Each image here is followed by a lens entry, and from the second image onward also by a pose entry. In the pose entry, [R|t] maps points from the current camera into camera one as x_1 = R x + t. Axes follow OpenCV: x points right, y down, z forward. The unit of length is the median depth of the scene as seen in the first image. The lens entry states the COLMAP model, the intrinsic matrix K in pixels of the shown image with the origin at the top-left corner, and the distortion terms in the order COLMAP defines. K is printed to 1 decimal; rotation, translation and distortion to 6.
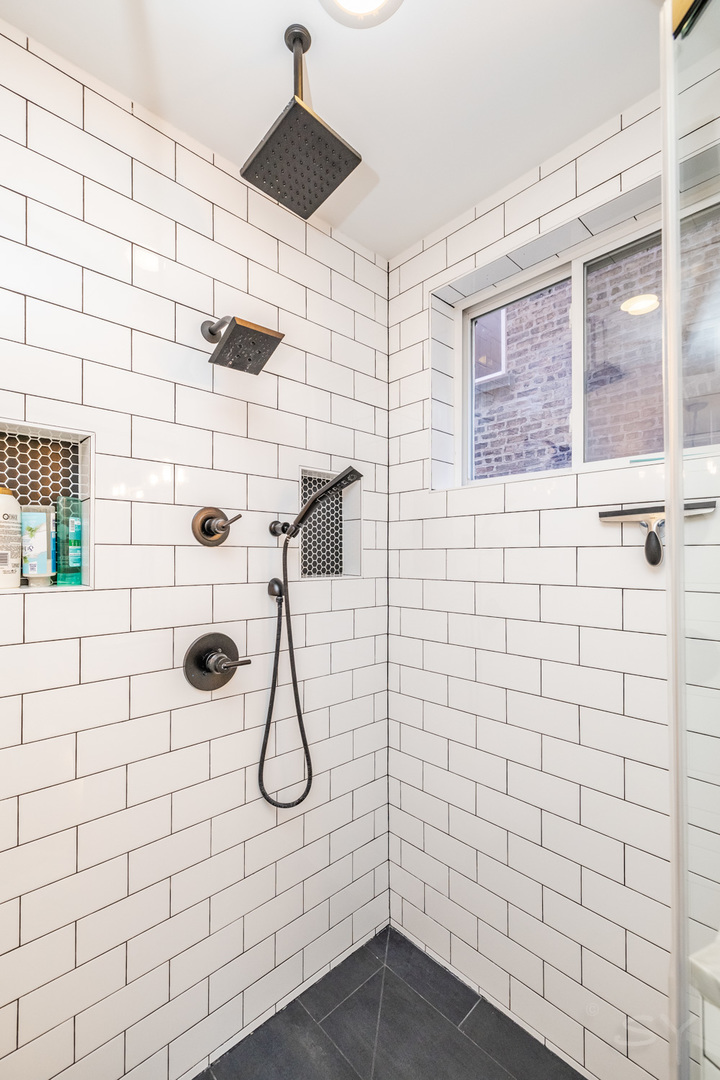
lens RADIAL K [[462.1, 0, 358.7], [0, 462.1, 550.6], [0, 0, 1]] dist [0.000064, 0.000144]
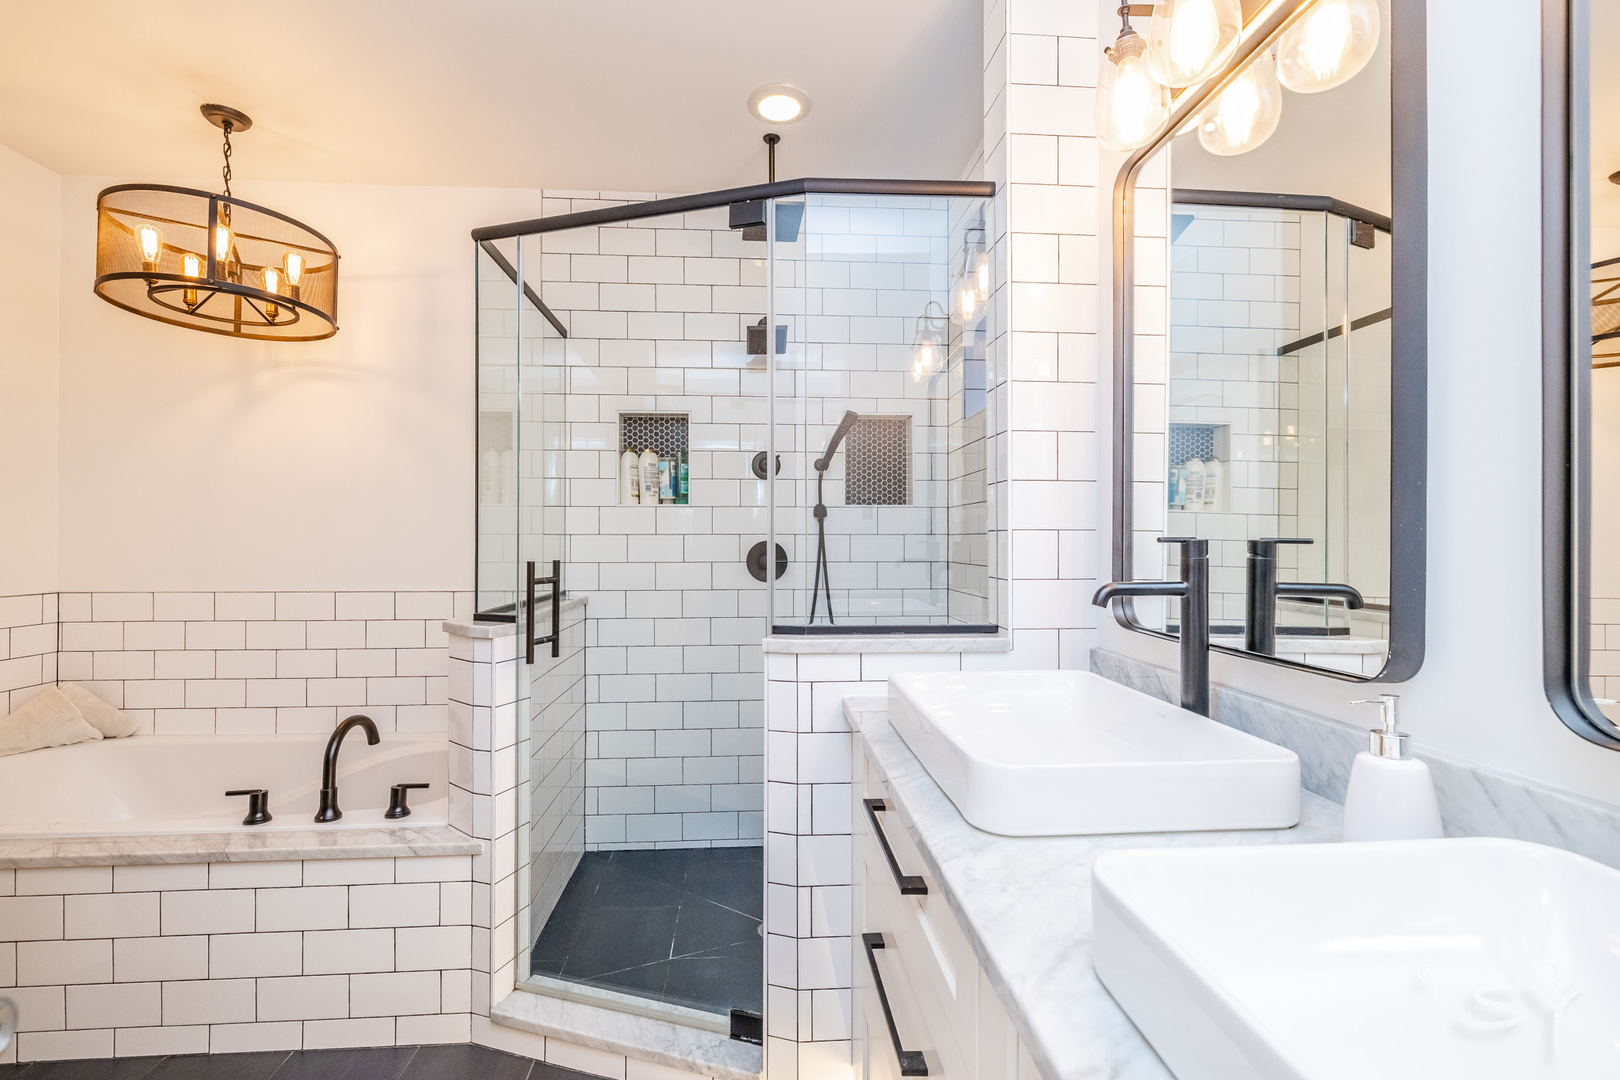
lens RADIAL K [[722.0, 0, 788.0], [0, 722.0, 539.4], [0, 0, 1]] dist [-0.006136, -0.000630]
pose [[0.765567, -0.006198, -0.643326, 1.288126], [0.010153, 0.999945, 0.002448, 0.190996], [0.643276, -0.008405, 0.765588, -0.717025]]
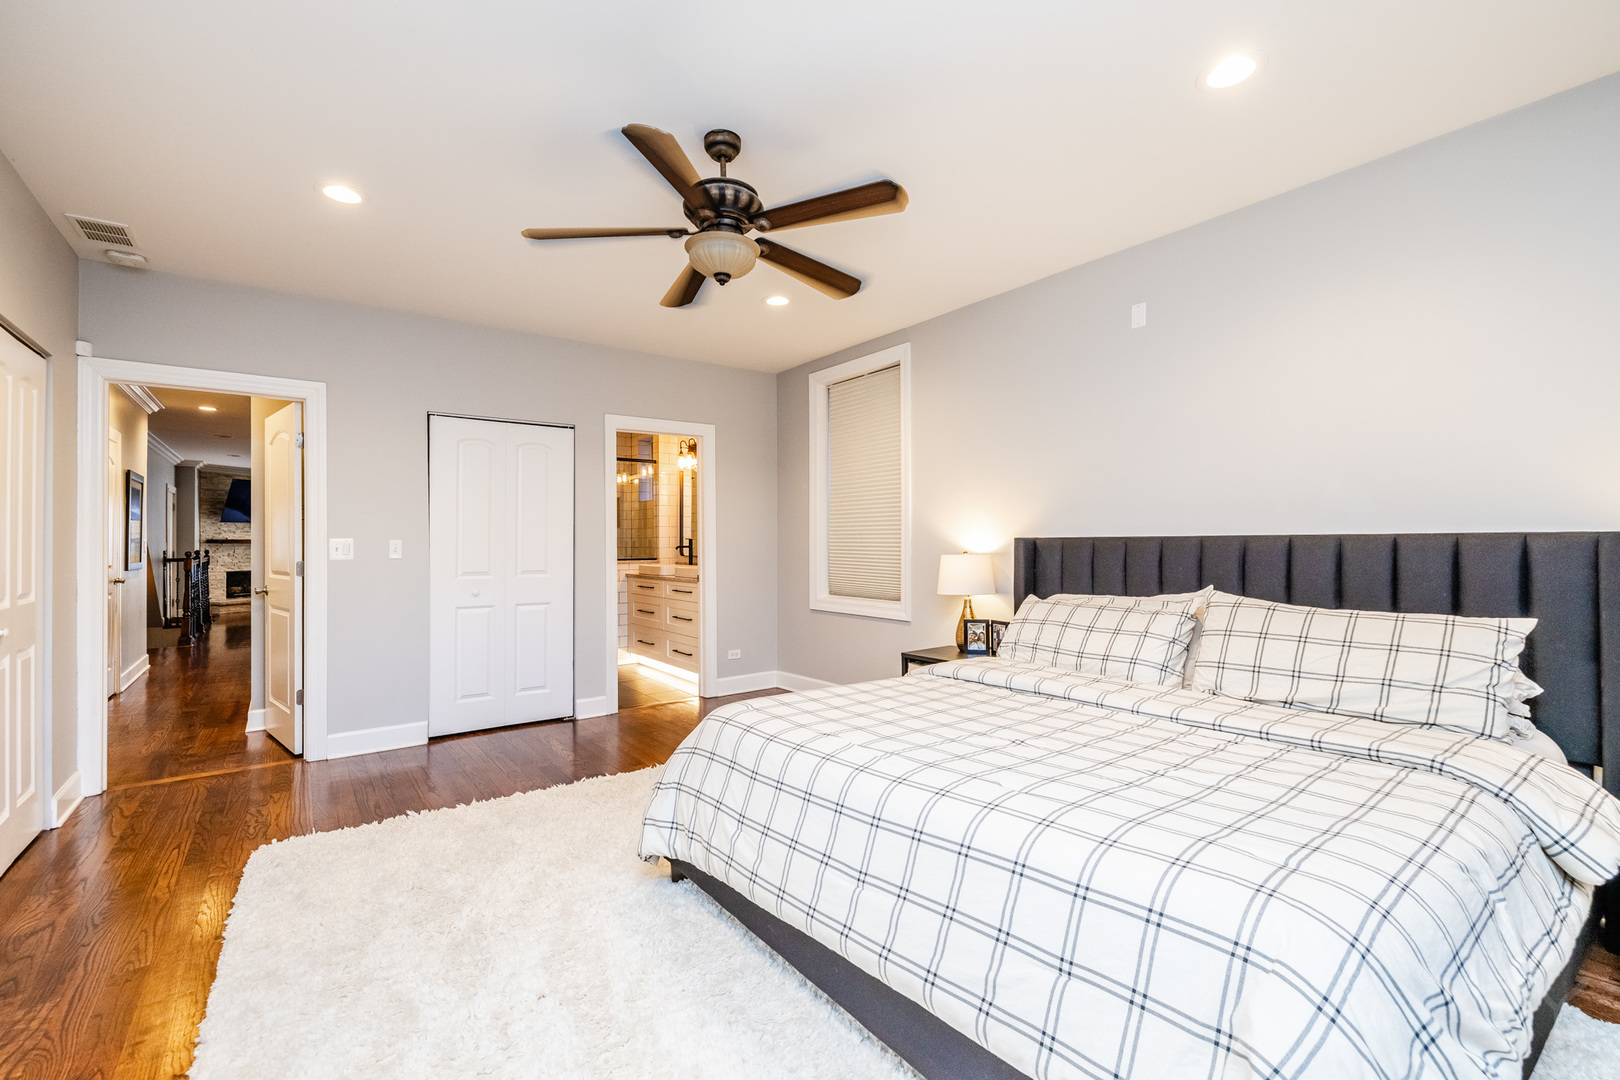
lens RADIAL K [[693.1, 0, 783.3], [0, 693.1, 545.7], [0, 0, 1]] dist [0.000064, 0.000144]
pose [[0.989281, -0.003477, -0.145986, 2.726323], [0.004240, 0.999979, 0.004912, 0.233440], [0.145965, -0.005478, 0.989275, -5.369949]]
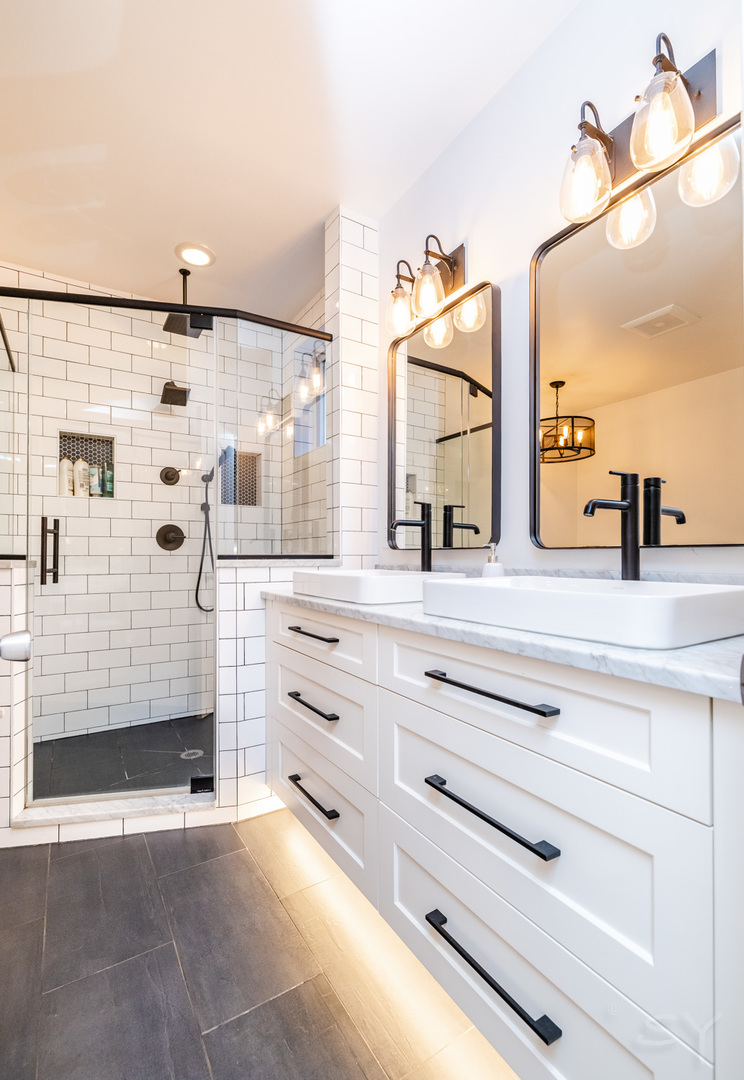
lens RADIAL K [[496.9, 0, 377.6], [0, 496.9, 556.4], [0, 0, 1]] dist [-0.010481, -0.000146]
pose [[0.982090, -0.005330, -0.188337, 1.232353], [0.006559, 0.999961, 0.005904, 0.364748], [0.188298, -0.007033, 0.982087, -1.271656]]
